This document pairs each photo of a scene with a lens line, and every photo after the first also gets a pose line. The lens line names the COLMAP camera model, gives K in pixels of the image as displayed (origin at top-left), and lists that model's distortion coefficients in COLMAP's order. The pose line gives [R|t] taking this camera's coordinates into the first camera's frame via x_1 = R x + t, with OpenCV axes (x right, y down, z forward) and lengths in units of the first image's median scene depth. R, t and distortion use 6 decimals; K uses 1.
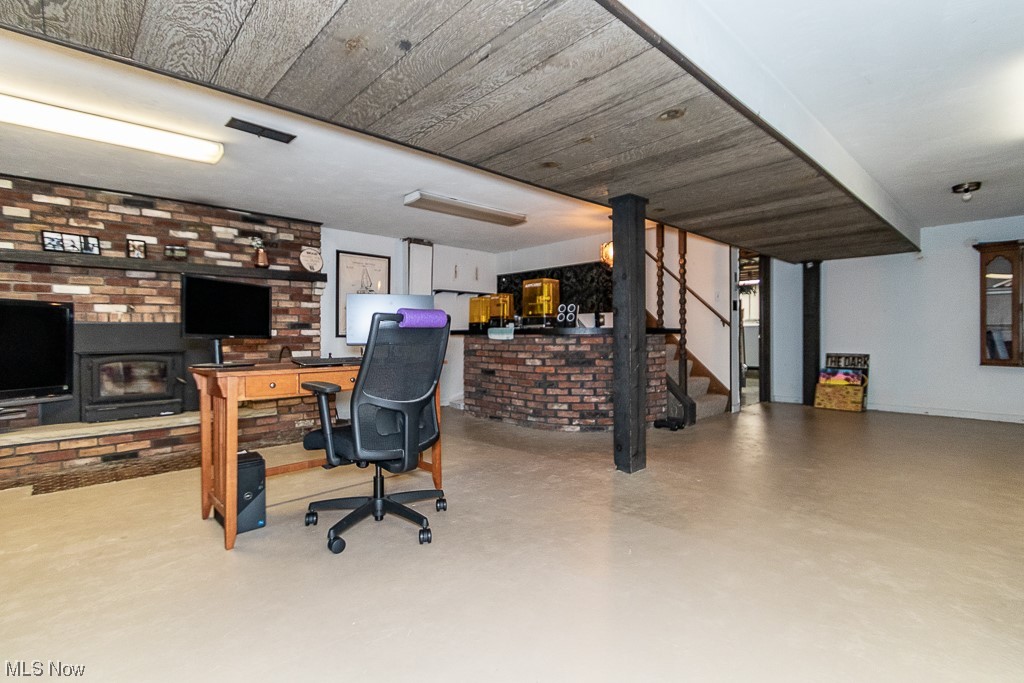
lens RADIAL K [[478.6, 0, 508.4], [0, 478.6, 338.8], [0, 0, 1]] dist [0.009591, -0.005551]
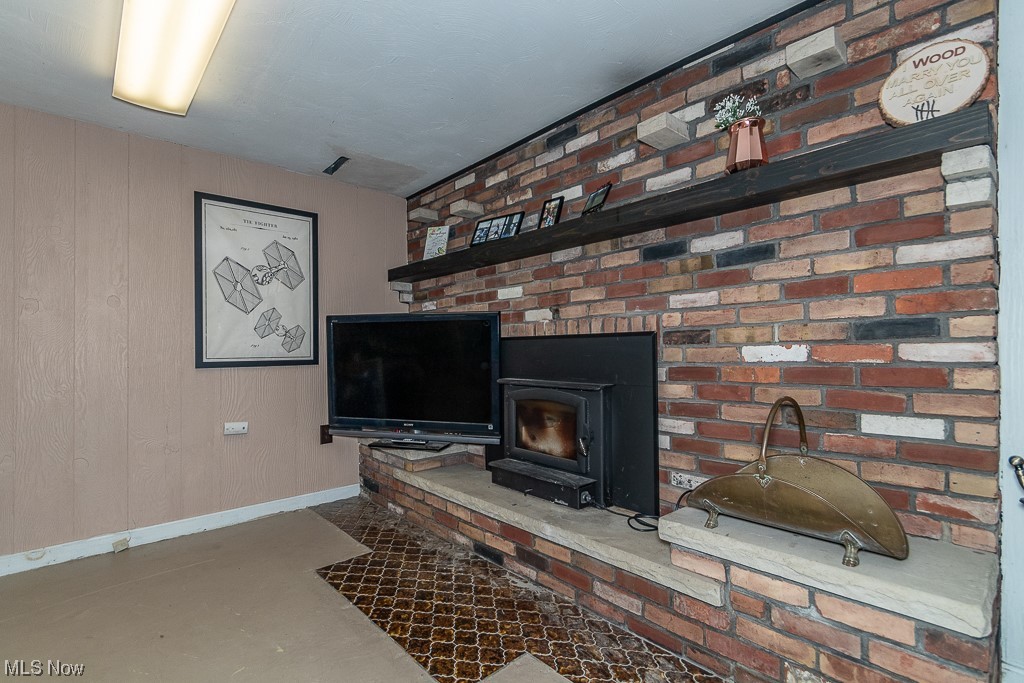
lens RADIAL K [[478.6, 0, 508.5], [0, 478.6, 344.0], [0, 0, 1]] dist [0.009591, -0.005551]
pose [[-0.021804, -0.000193, -0.999762, -0.166583], [0.003903, 0.999992, -0.000279, -0.022754], [0.999755, -0.003908, -0.021804, 0.932219]]
